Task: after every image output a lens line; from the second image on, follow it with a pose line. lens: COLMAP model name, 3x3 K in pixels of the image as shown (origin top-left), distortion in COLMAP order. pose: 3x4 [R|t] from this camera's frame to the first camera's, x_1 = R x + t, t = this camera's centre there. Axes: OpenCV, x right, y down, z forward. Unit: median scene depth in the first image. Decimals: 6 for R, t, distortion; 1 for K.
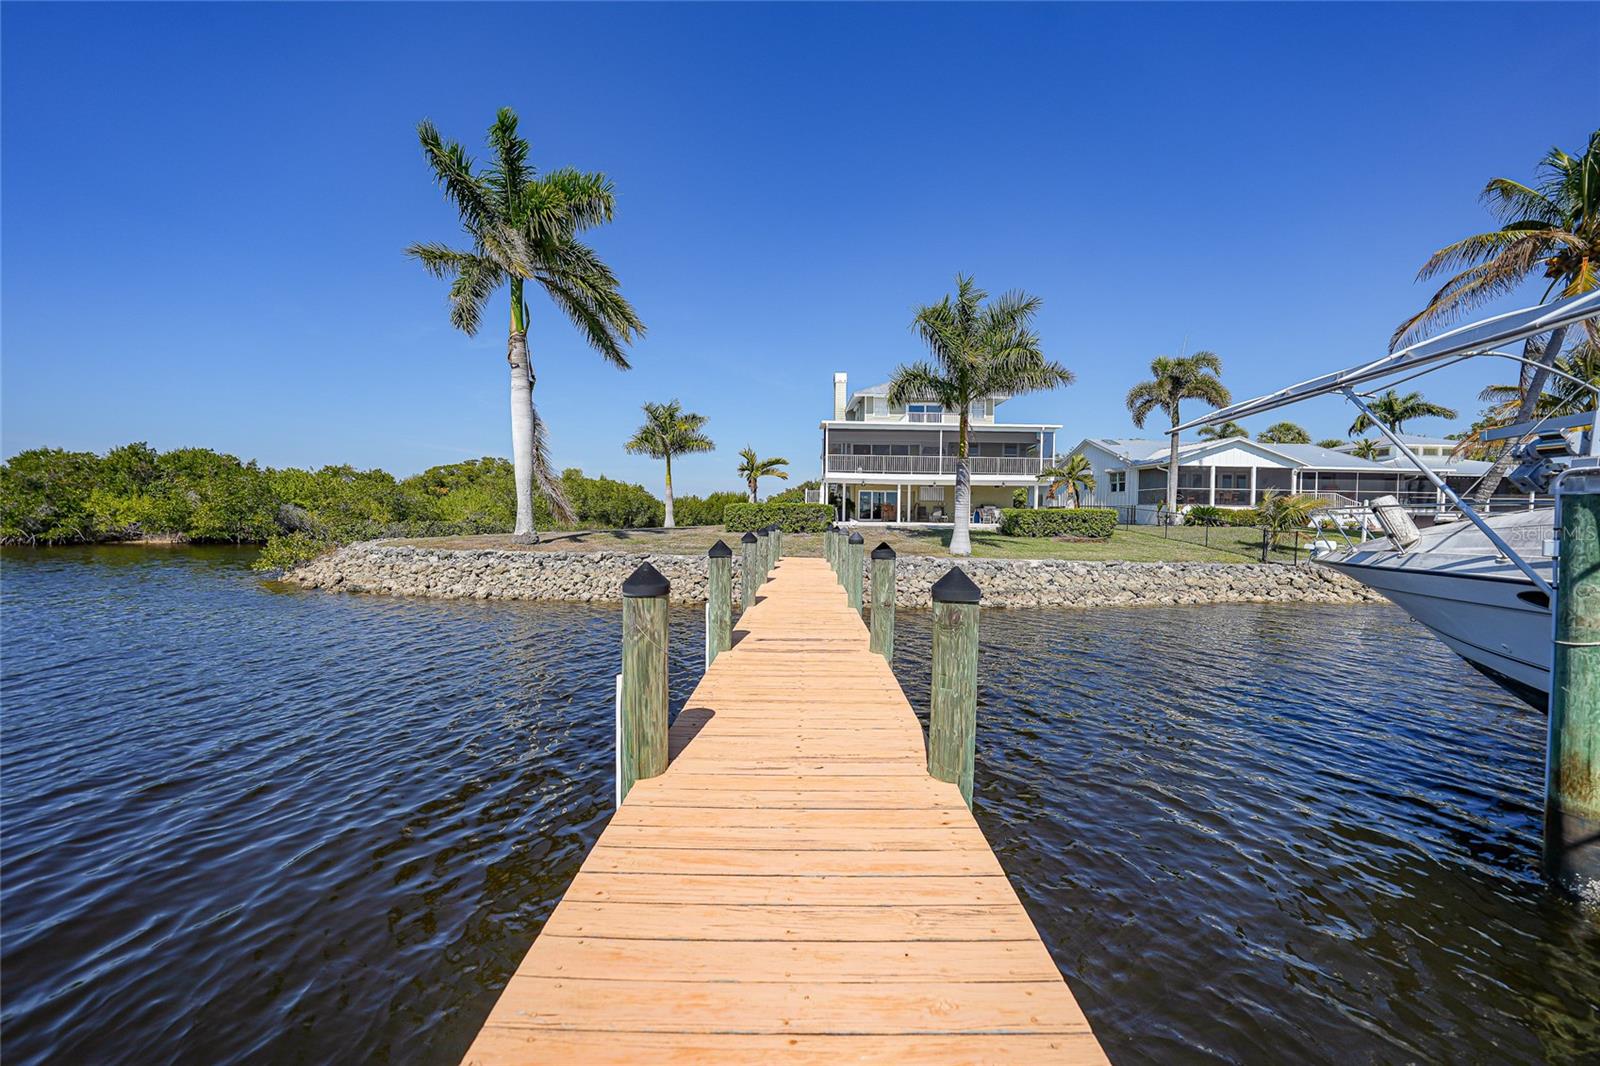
lens RADIAL K [[554.0, 0, 800.7], [0, 554.0, 528.7], [0, 0, 1]] dist [-0.029756, 0.007099]
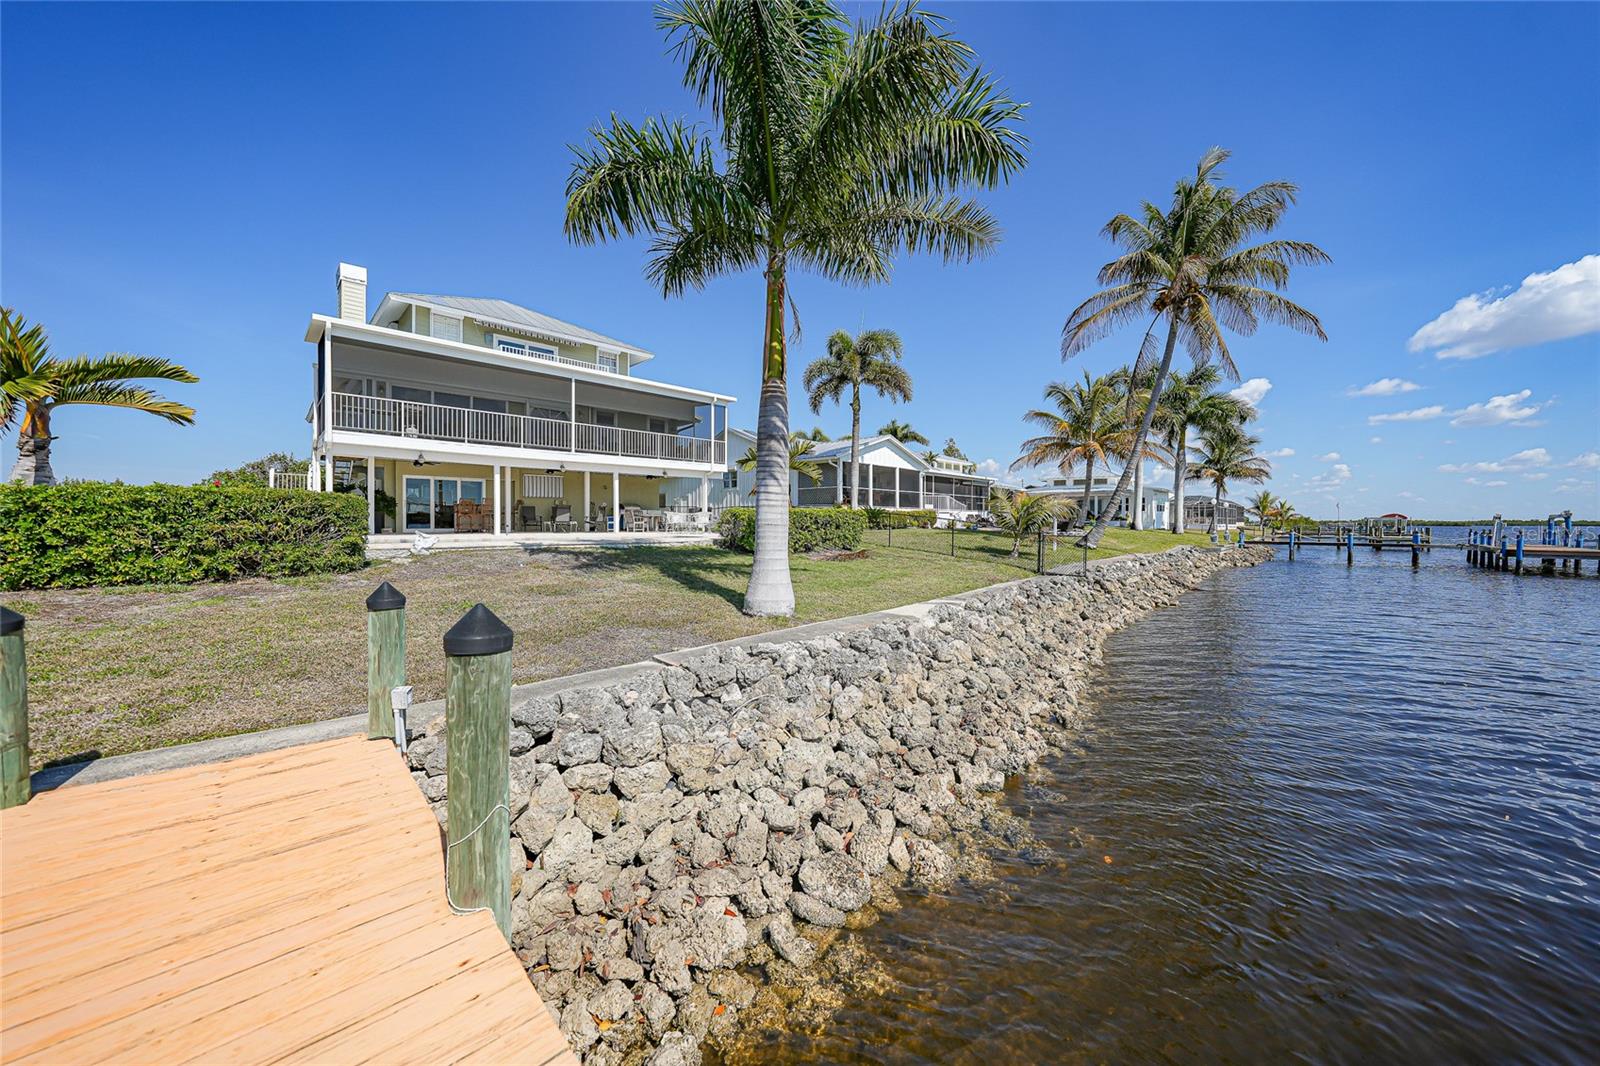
lens RADIAL K [[554.0, 0, 800.7], [0, 554.0, 528.7], [0, 0, 1]] dist [-0.029756, 0.007099]
pose [[0.713057, -0.020136, 0.700817, 0.009722], [0.025563, 0.999670, 0.002713, -0.011862], [-0.700640, 0.015981, 0.713336, 0.448742]]
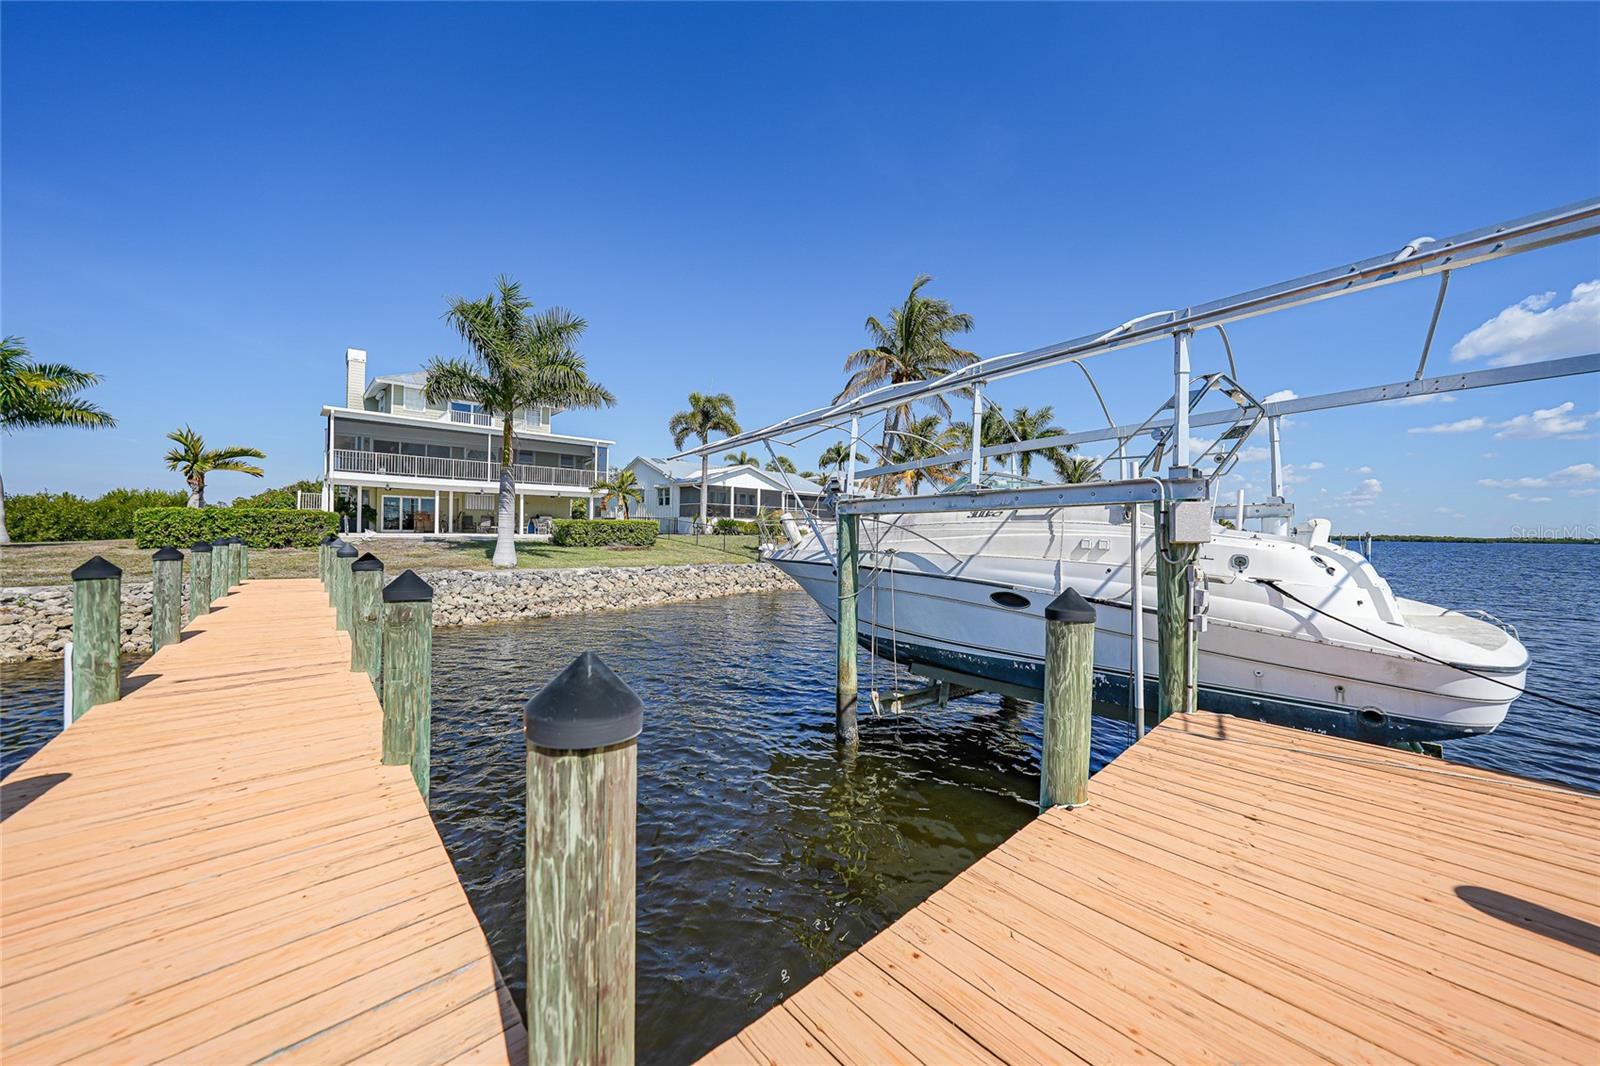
lens RADIAL K [[554.0, 0, 800.7], [0, 554.0, 528.7], [0, 0, 1]] dist [-0.029756, 0.007099]
pose [[0.732782, -0.000494, 0.680463, 0.010302], [0.013661, 0.999809, -0.013985, 0.001068], [-0.680327, 0.019544, 0.732649, -0.032763]]
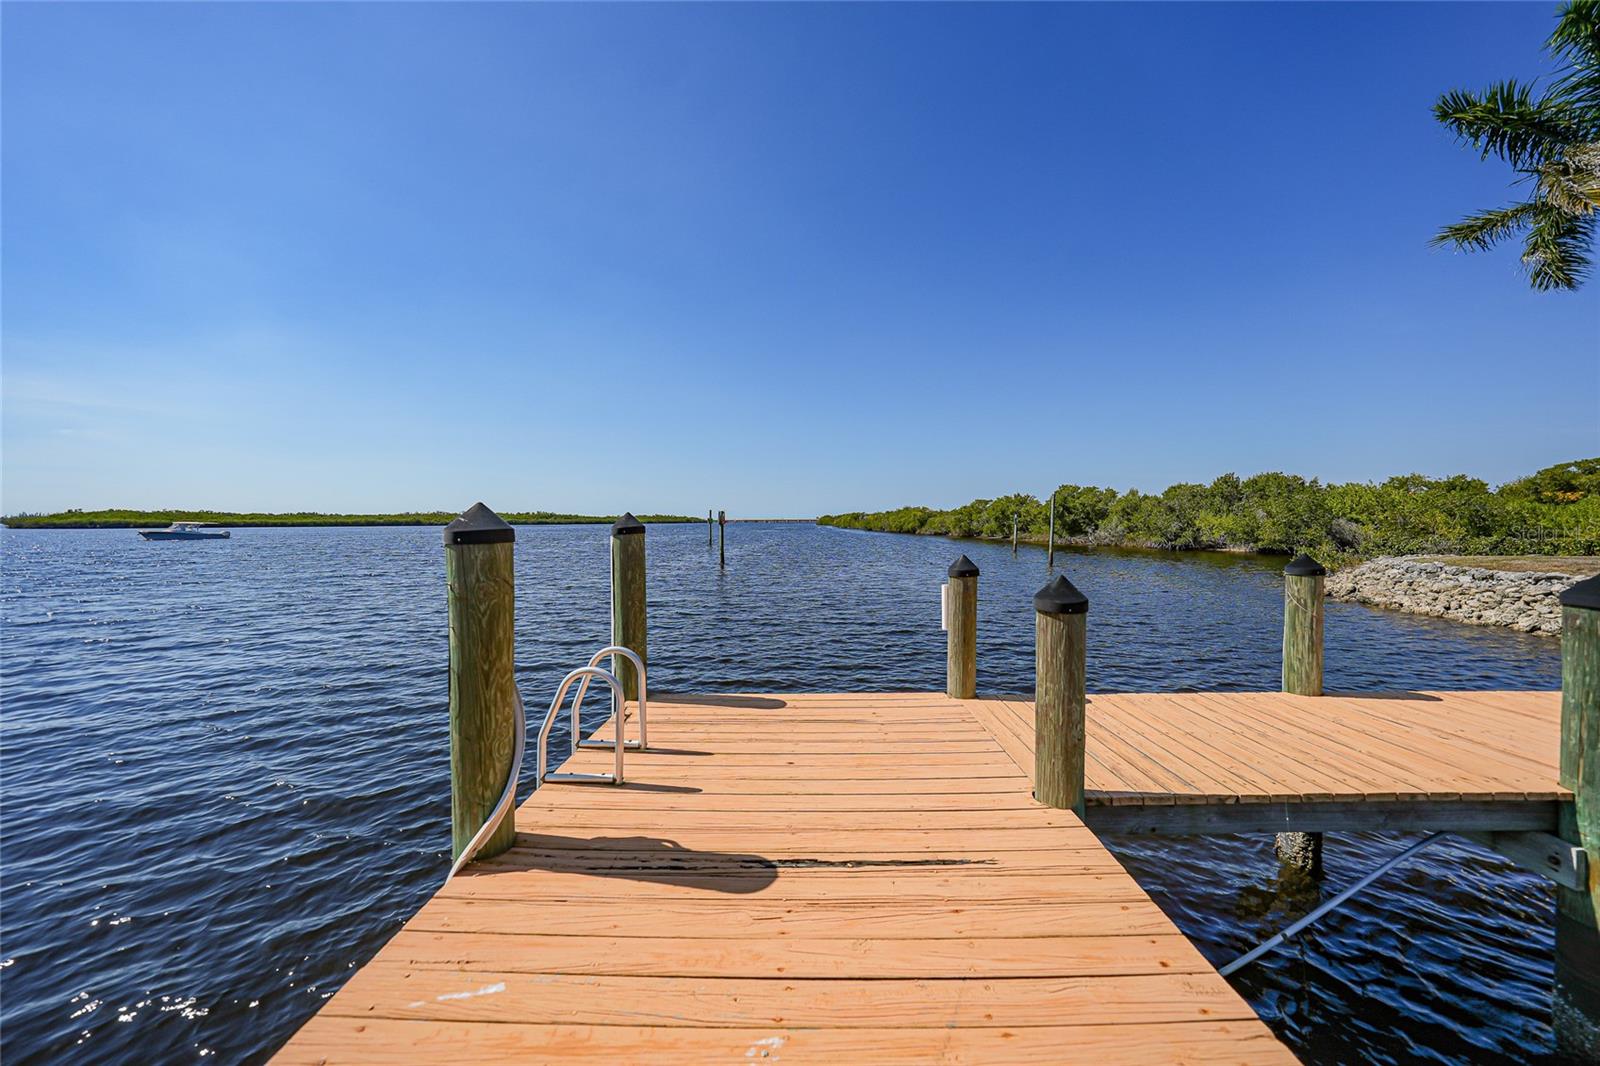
lens RADIAL K [[554.0, 0, 800.7], [0, 554.0, 528.7], [0, 0, 1]] dist [-0.029756, 0.007099]
pose [[0.000052, -0.001090, -0.999999, 0.111633], [-0.026629, 0.999645, -0.001091, 0.002929], [0.999645, 0.026629, 0.000023, -0.035012]]
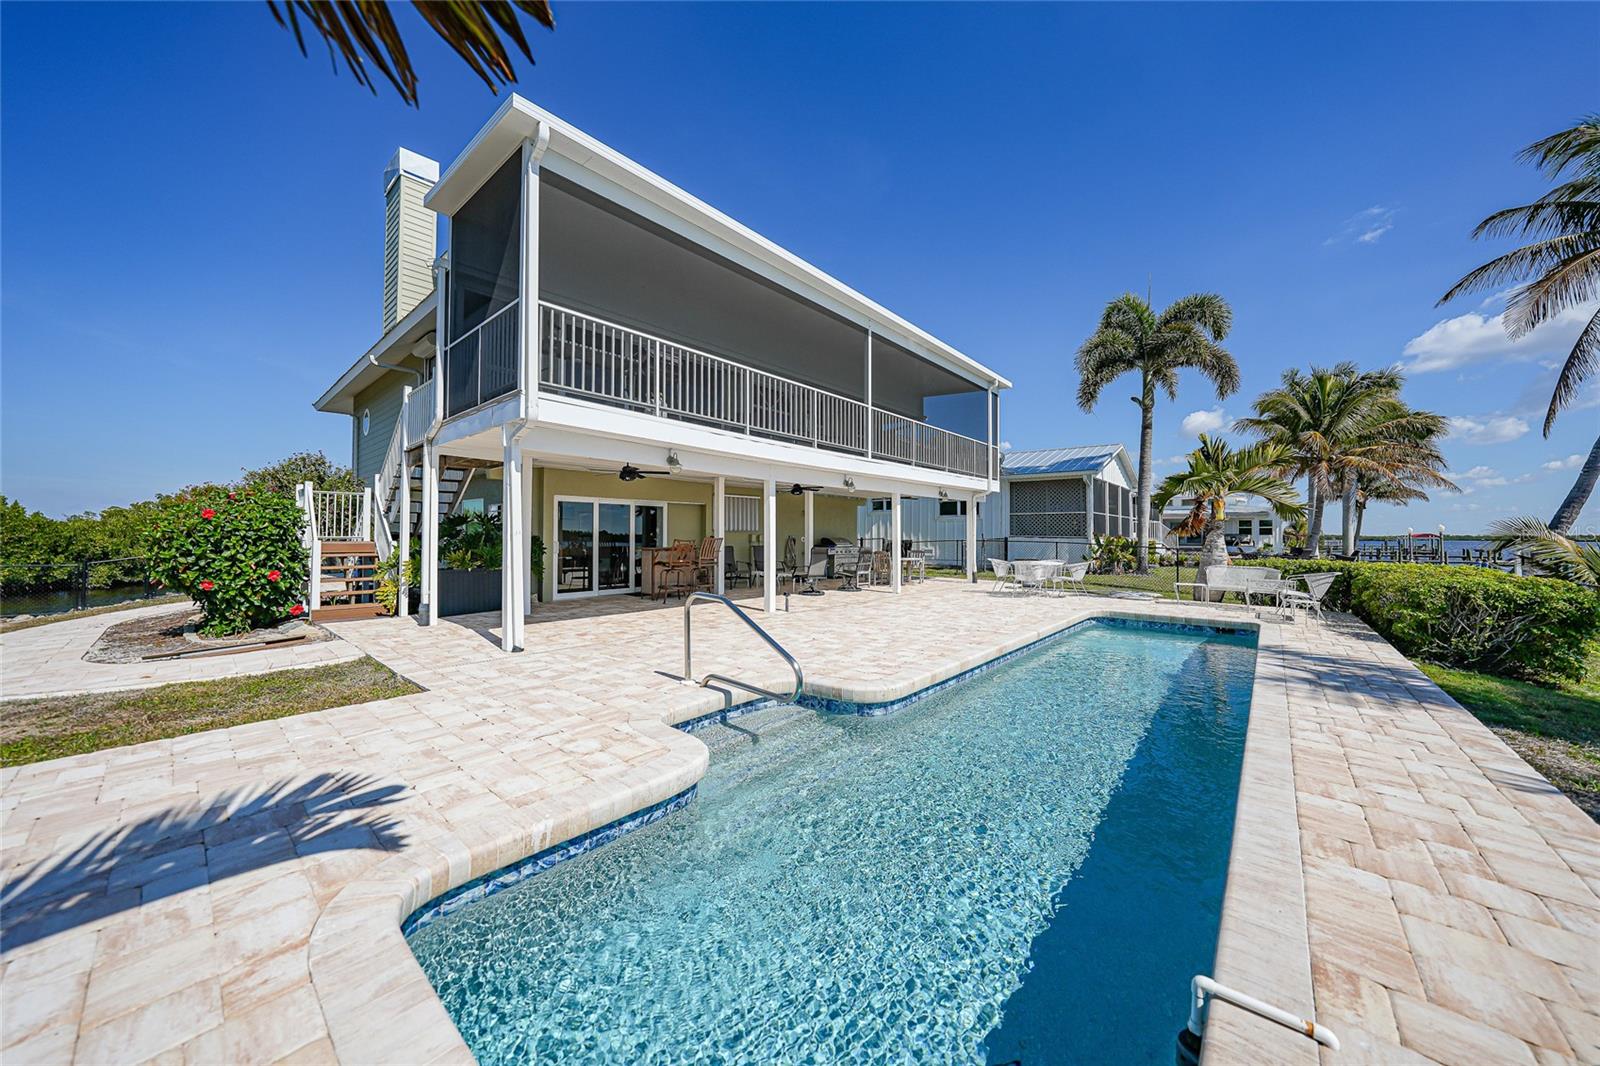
lens RADIAL K [[554.0, 0, 800.7], [0, 554.0, 528.7], [0, 0, 1]] dist [-0.029756, 0.007099]
pose [[0.657870, -0.000029, 0.753131, -0.036116], [0.025787, 0.999415, -0.022487, -0.053468], [-0.752690, 0.034214, 0.657486, 0.901664]]
